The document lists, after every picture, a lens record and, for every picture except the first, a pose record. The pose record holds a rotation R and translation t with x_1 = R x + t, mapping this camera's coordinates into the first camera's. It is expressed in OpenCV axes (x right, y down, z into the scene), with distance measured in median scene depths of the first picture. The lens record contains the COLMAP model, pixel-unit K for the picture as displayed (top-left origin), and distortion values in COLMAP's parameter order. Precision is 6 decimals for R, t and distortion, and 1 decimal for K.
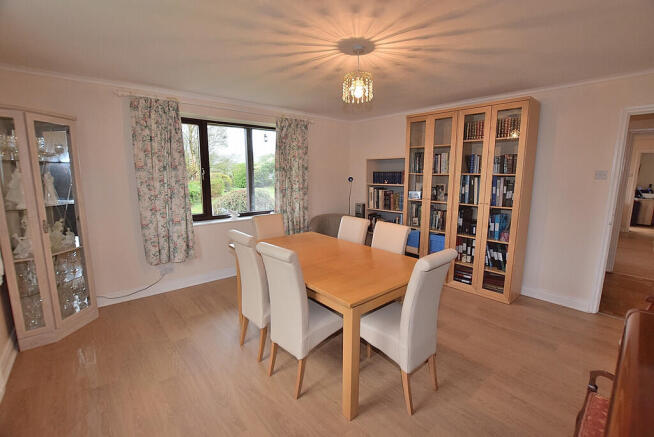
lens RADIAL K [[289.5, 0, 331.4], [0, 289.5, 216.7], [0, 0, 1]] dist [-0.027139, -0.000024]
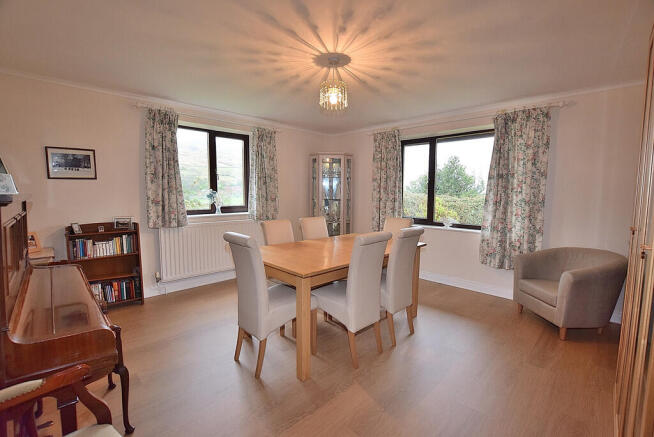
lens RADIAL K [[289.5, 0, 331.4], [0, 289.5, 216.7], [0, 0, 1]] dist [-0.027139, -0.000024]
pose [[0.058814, 0.082425, -0.994860, 0.959512], [-0.160031, 0.984475, 0.072104, -0.057480], [0.985358, 0.154967, 0.071091, 0.779181]]
